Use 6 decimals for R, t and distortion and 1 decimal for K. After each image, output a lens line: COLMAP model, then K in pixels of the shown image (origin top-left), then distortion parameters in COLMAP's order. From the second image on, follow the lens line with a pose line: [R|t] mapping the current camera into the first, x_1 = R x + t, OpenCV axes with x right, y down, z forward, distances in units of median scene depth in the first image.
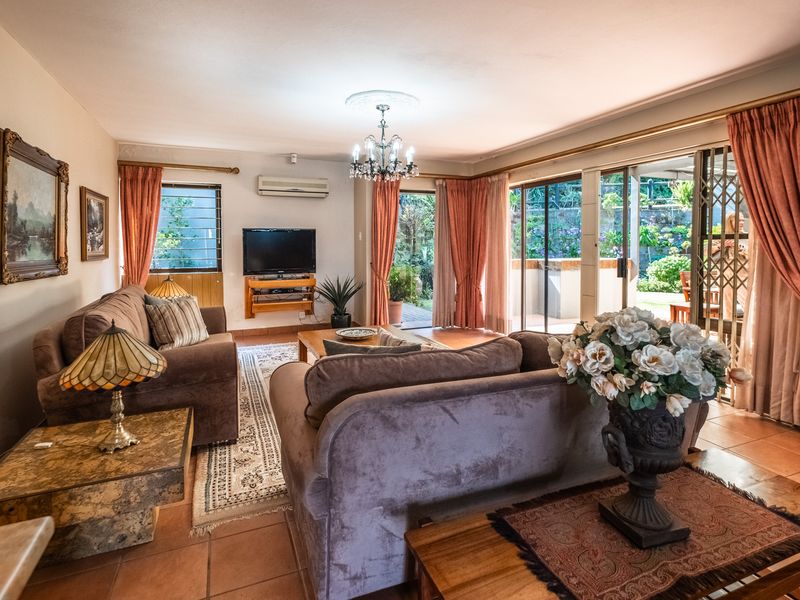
lens RADIAL K [[429.8, 0, 400.0], [0, 429.8, 300.0], [0, 0, 1]] dist [0.002302, 0.000974]
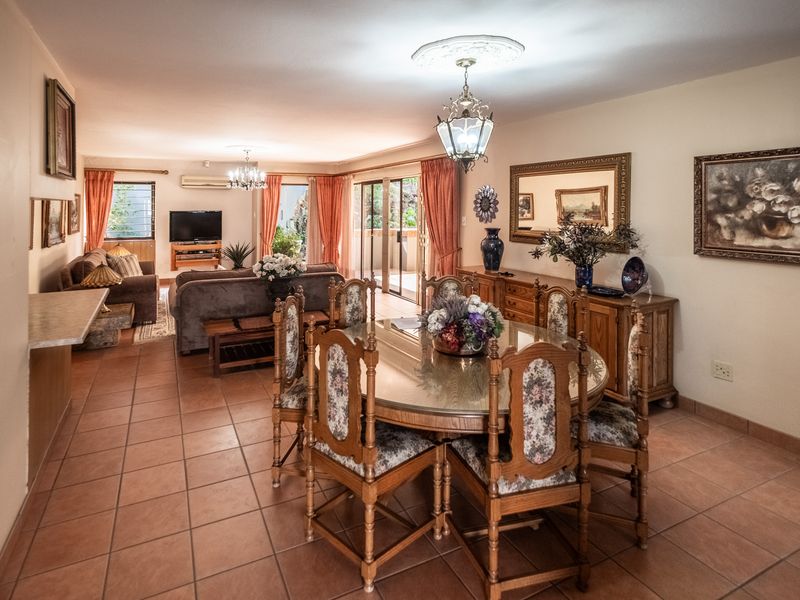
lens RADIAL K [[427.5, 0, 399.7], [0, 427.5, 244.8], [0, 0, 1]] dist [-0.001621, -0.000300]
pose [[0.993874, -0.004160, 0.110439, 0.266785], [0.009097, 0.998980, -0.044238, 0.026041], [-0.110142, 0.044971, 0.992898, -0.566082]]
